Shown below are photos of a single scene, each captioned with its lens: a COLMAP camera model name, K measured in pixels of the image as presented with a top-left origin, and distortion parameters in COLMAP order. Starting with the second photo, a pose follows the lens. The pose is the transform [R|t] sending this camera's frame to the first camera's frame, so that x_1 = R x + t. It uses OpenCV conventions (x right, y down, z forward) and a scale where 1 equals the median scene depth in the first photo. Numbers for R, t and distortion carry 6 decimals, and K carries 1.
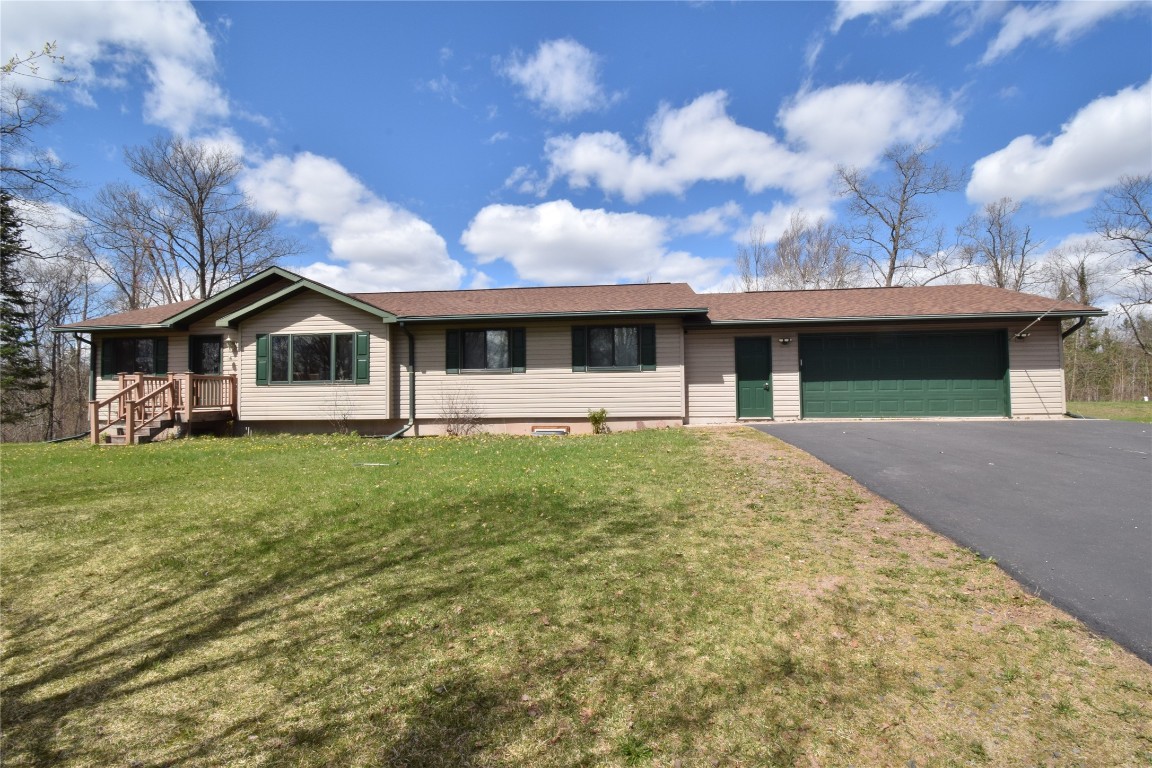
lens RADIAL K [[510.9, 0, 584.5], [0, 510.9, 379.4], [0, 0, 1]] dist [-0.002553, -0.007302]
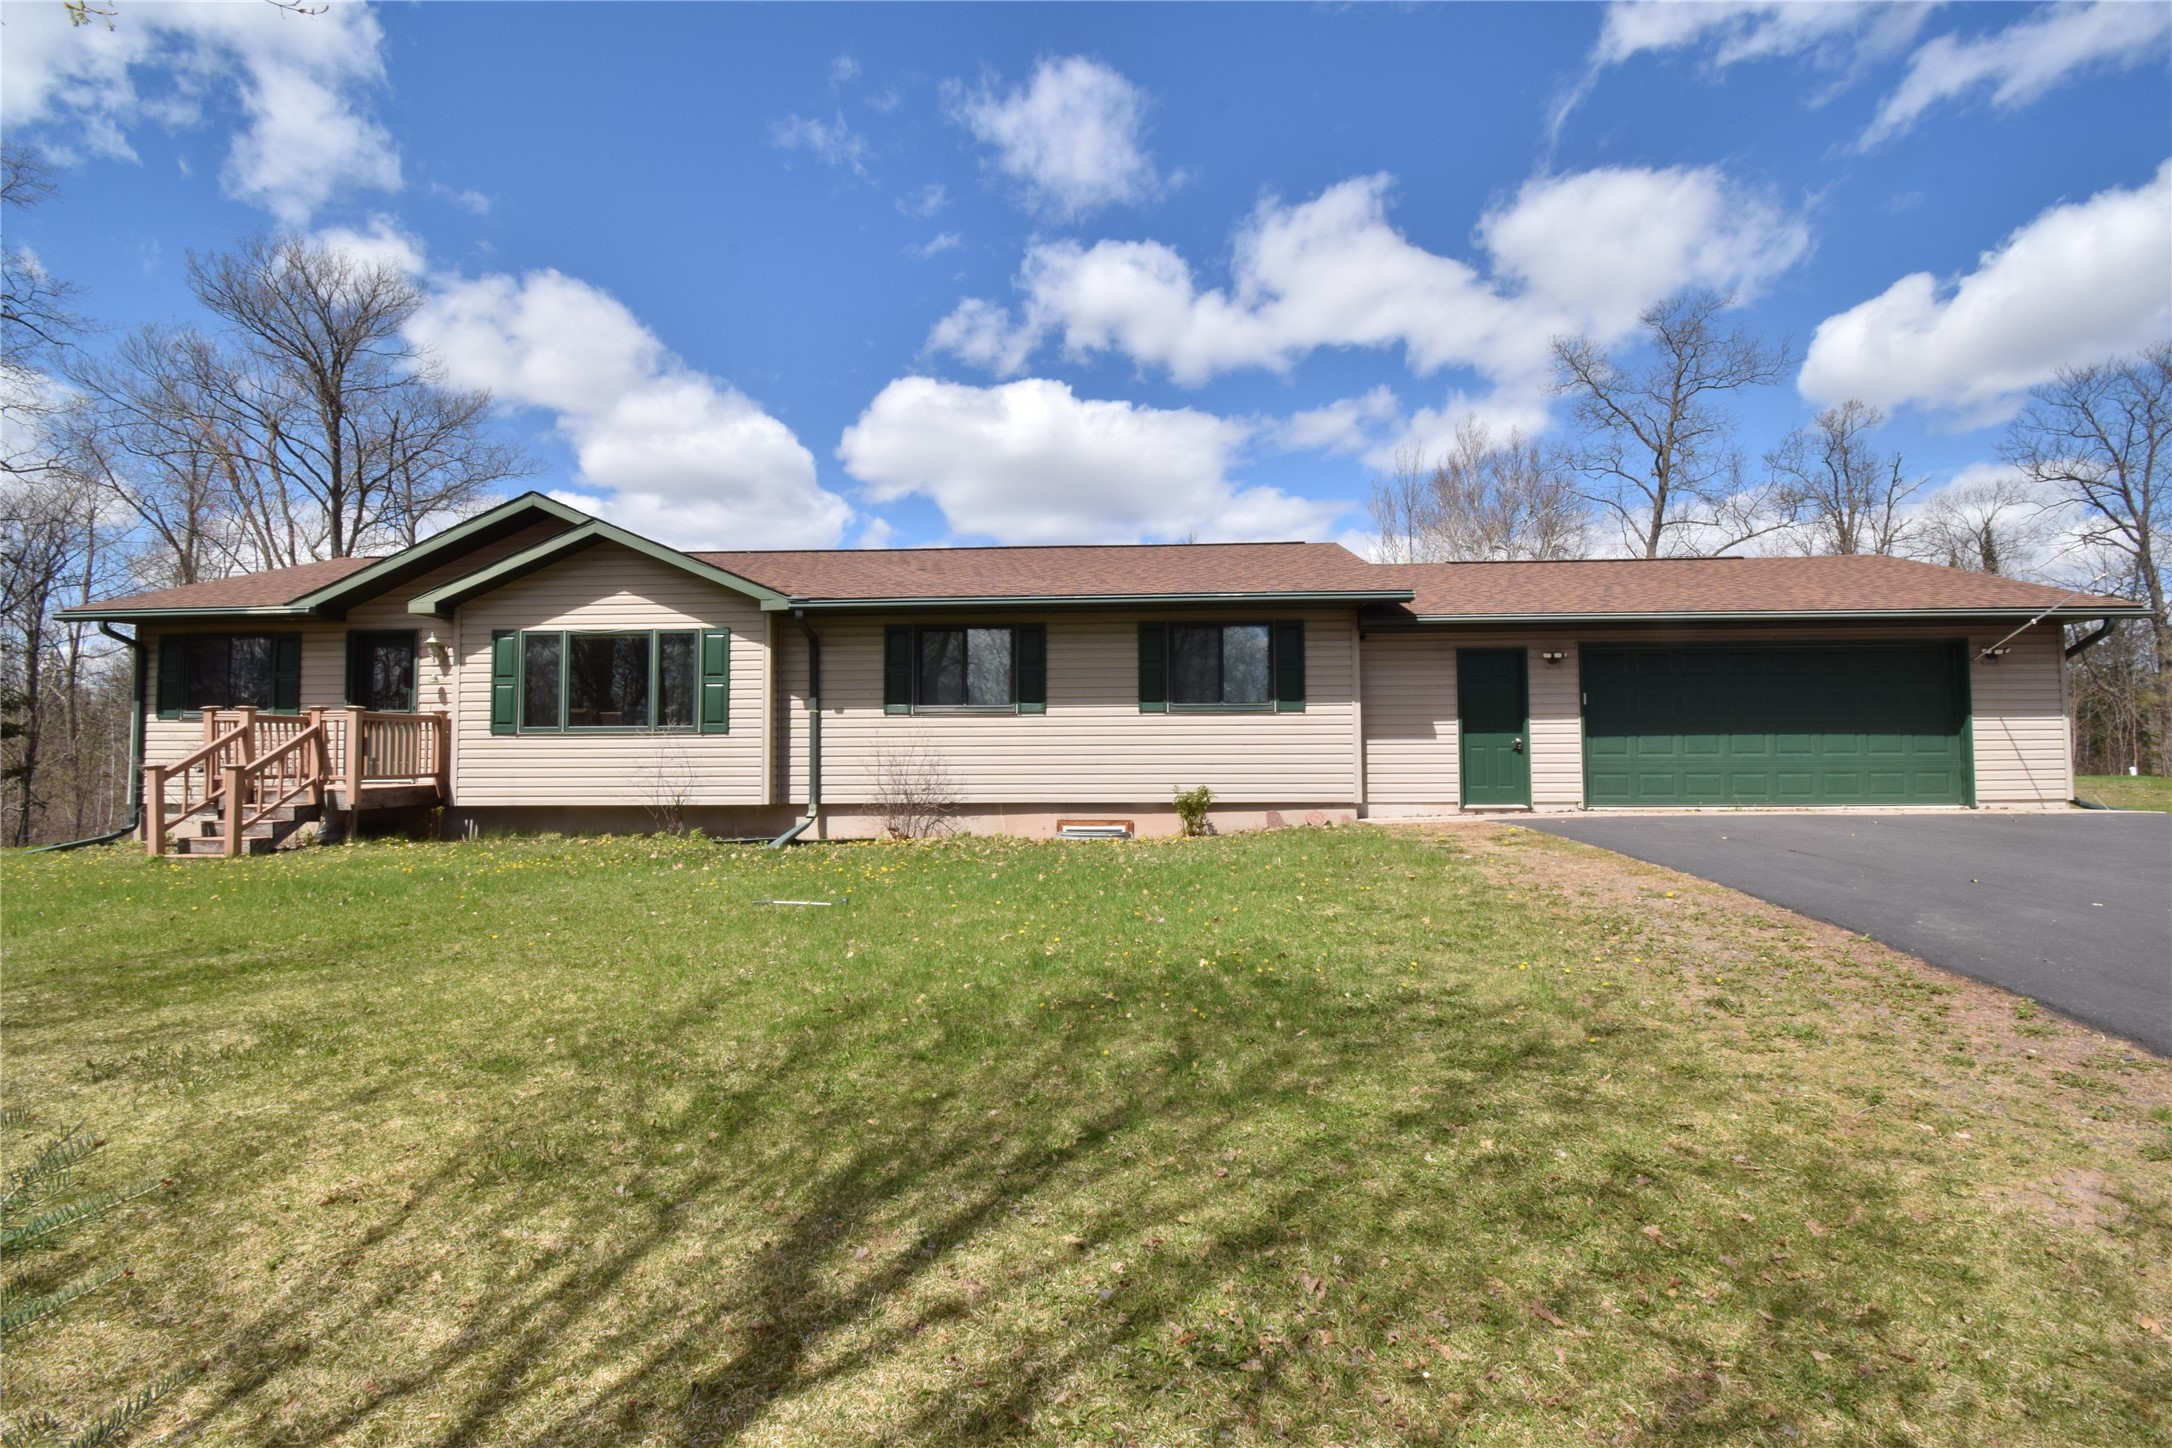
lens RADIAL K [[963.2, 0, 1098.3], [0, 963.2, 732.5], [0, 0, 1]] dist [-0.002553, -0.007302]
pose [[0.998809, 0.008211, 0.048093, -0.104708], [-0.008589, 0.999934, 0.007663, -0.002368], [-0.048027, -0.008067, 0.998813, 0.050325]]
